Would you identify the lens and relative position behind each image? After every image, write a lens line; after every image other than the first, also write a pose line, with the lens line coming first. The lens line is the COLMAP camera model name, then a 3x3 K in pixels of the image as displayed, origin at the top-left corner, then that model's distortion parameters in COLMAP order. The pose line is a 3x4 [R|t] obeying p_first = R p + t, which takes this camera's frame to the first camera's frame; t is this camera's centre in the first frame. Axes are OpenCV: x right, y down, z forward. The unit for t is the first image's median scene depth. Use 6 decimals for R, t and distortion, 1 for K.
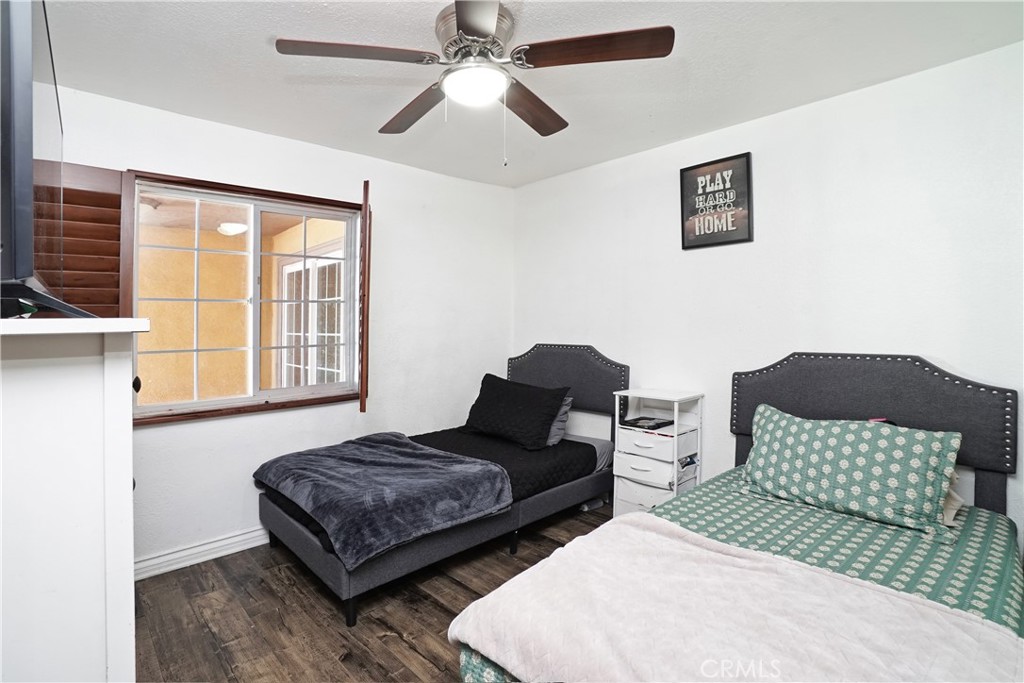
lens RADIAL K [[484.7, 0, 509.9], [0, 484.7, 339.2], [0, 0, 1]] dist [-0.027404, 0.000294]
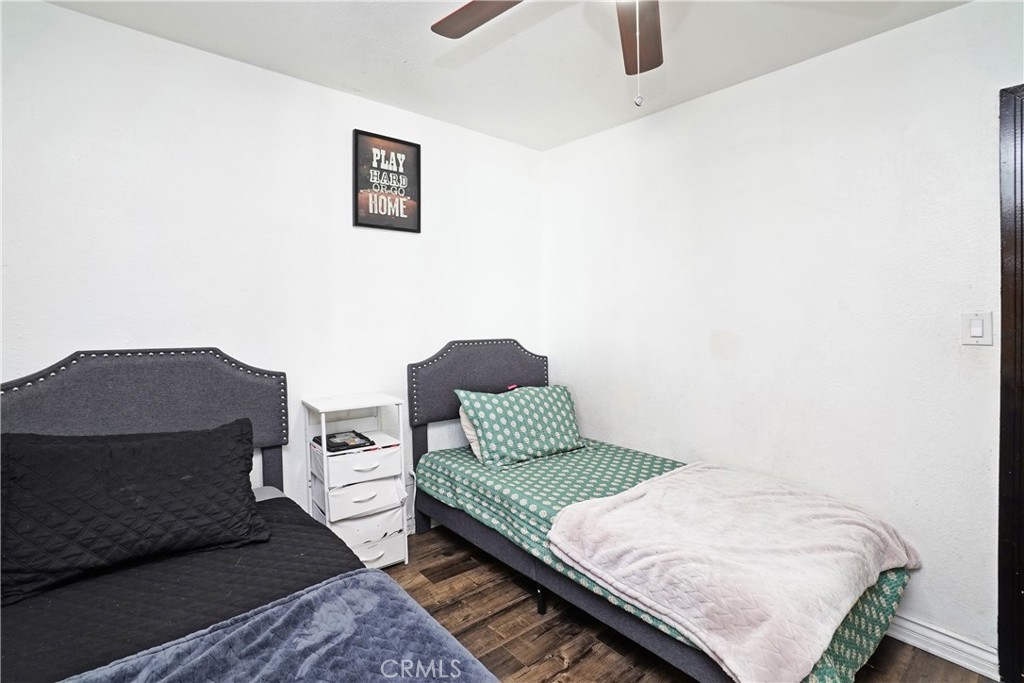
lens RADIAL K [[484.7, 0, 510.2], [0, 484.7, 334.1], [0, 0, 1]] dist [-0.027404, 0.000294]
pose [[0.090231, -0.026972, 0.995556, -0.483453], [0.025447, 0.999369, 0.024769, -0.012281], [-0.995596, 0.023099, 0.090860, 0.698515]]
